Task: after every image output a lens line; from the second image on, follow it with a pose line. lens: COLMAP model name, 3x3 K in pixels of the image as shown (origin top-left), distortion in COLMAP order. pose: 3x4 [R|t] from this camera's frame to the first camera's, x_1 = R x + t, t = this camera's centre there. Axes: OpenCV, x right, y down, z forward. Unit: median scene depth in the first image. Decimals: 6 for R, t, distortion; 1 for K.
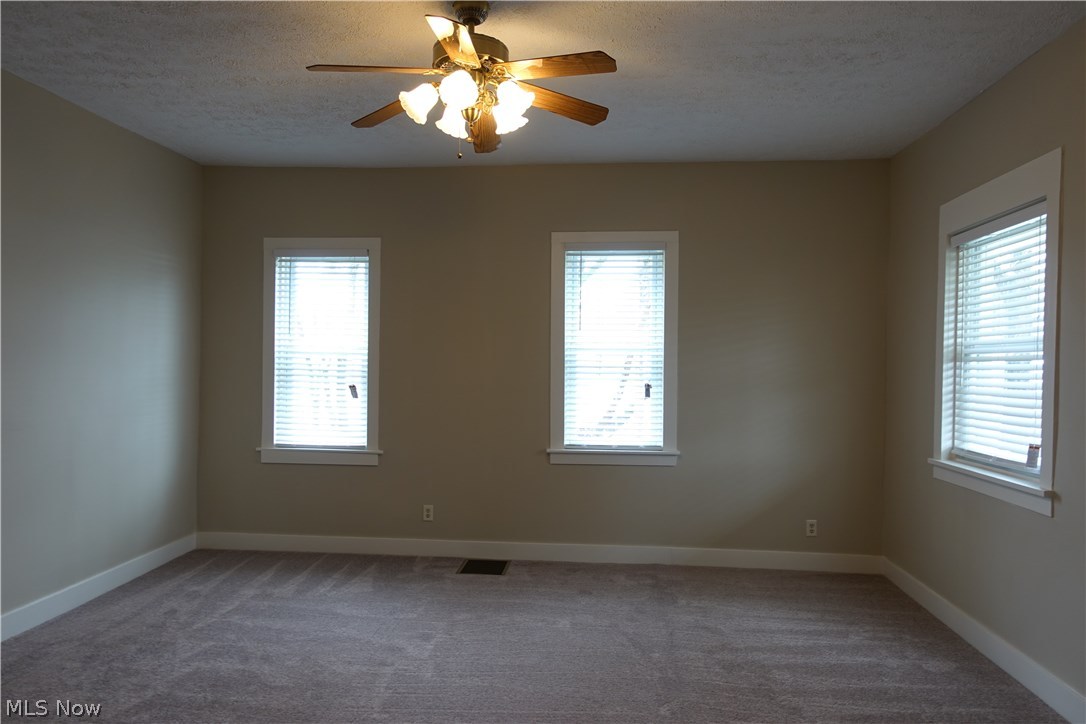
lens RADIAL K [[752.2, 0, 544.3], [0, 752.2, 361.5], [0, 0, 1]] dist [0.017774, -0.009696]
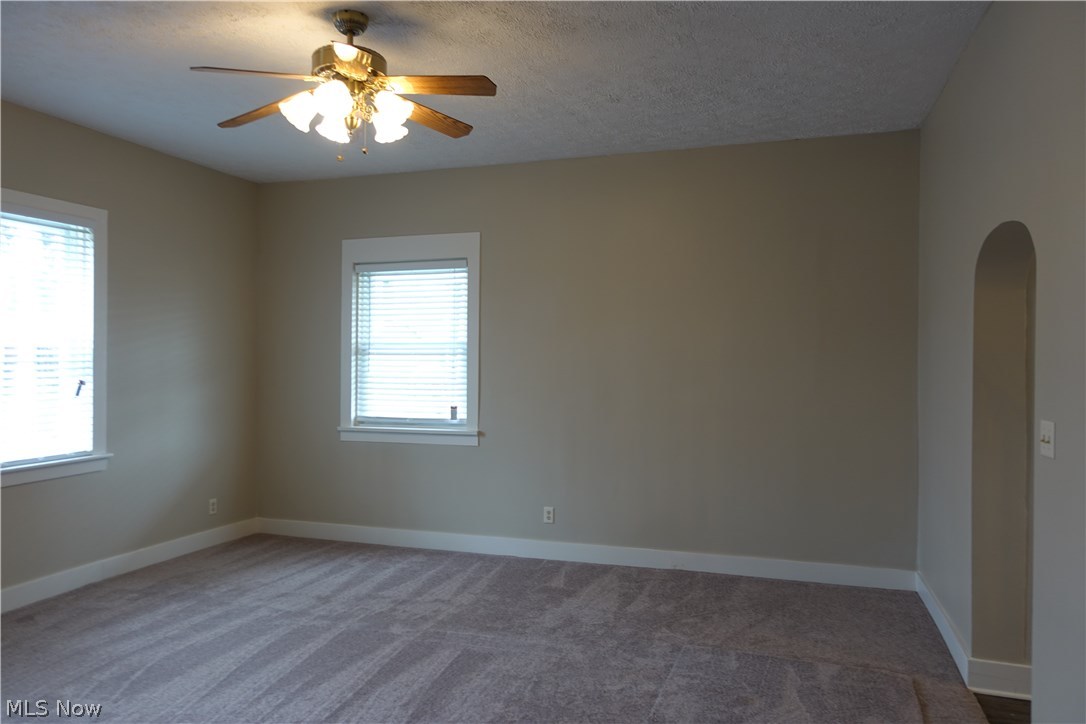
lens RADIAL K [[752.2, 0, 543.1], [0, 752.2, 367.1], [0, 0, 1]] dist [0.017774, -0.009696]
pose [[0.232805, -0.023618, 0.972237, -0.725675], [-0.008136, 0.999623, 0.026232, -0.016612], [-0.972489, -0.014017, 0.232525, 0.344133]]
